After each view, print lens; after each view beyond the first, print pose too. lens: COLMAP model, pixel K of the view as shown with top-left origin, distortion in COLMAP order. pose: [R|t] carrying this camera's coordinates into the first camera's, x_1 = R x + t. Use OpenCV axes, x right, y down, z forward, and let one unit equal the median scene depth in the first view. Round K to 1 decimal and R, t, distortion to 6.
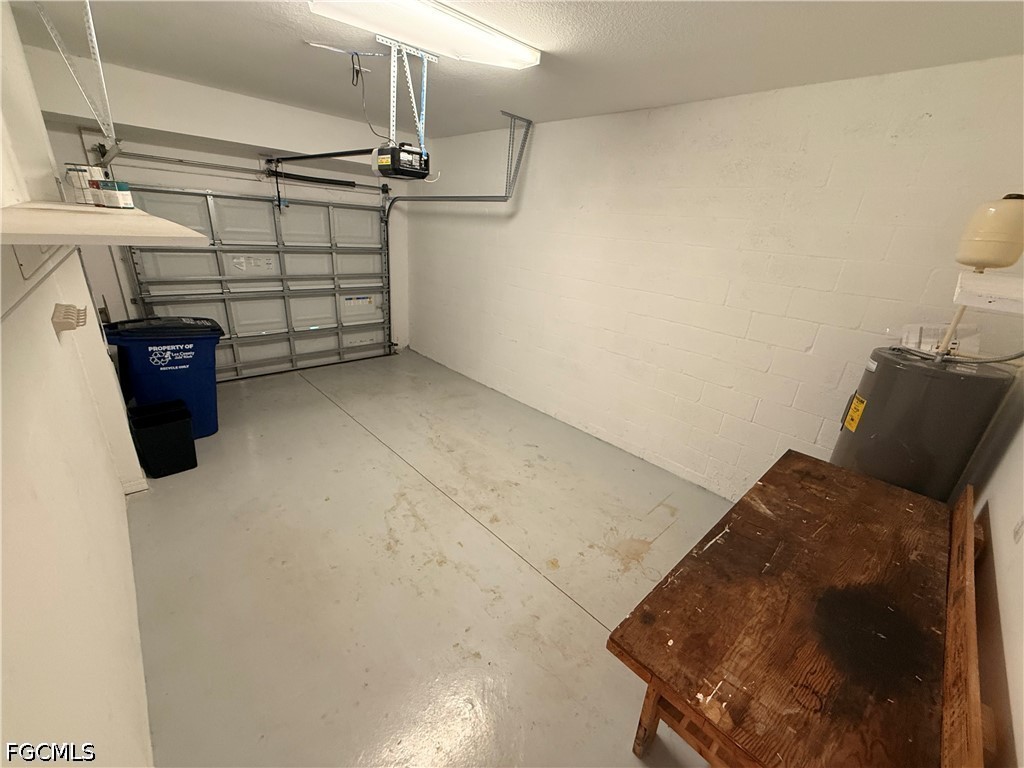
lens RADIAL K [[409.5, 0, 510.7], [0, 409.5, 383.6], [0, 0, 1]] dist [-0.015614, -0.000538]
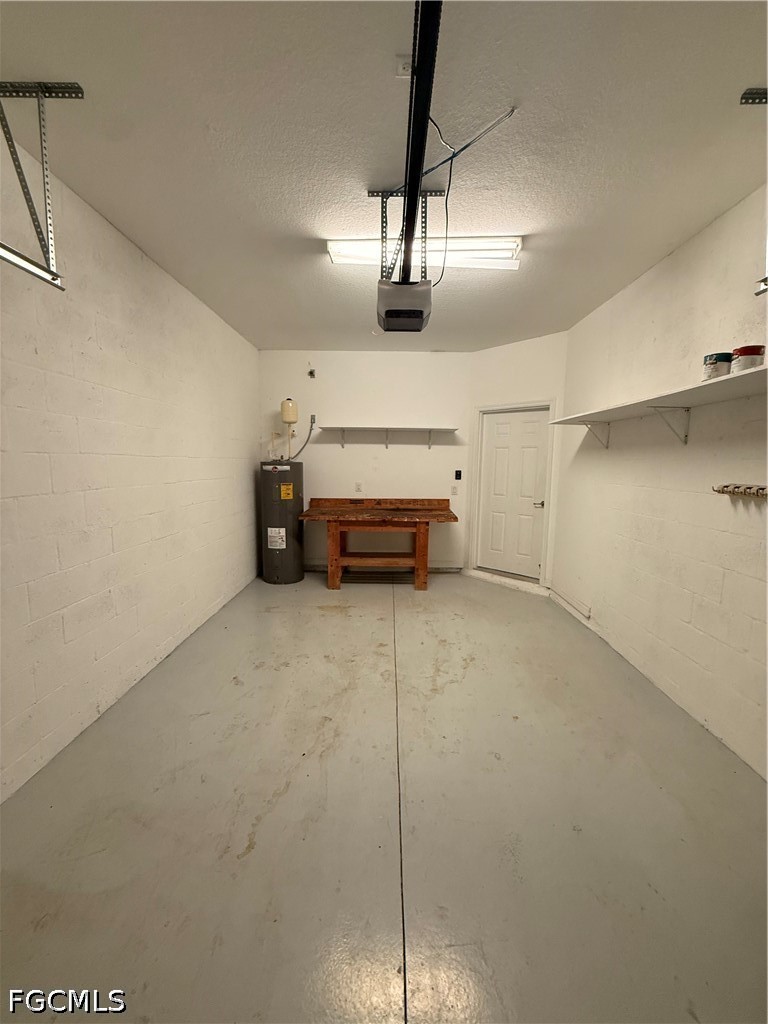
lens RADIAL K [[409.5, 0, 384.1], [0, 409.5, 510.0], [0, 0, 1]] dist [-0.015614, -0.000538]
pose [[-0.720304, -0.164029, 0.673986, -0.713719], [0.181299, 0.893346, 0.411173, -0.455722], [-0.669547, 0.418362, -0.613743, 1.446914]]
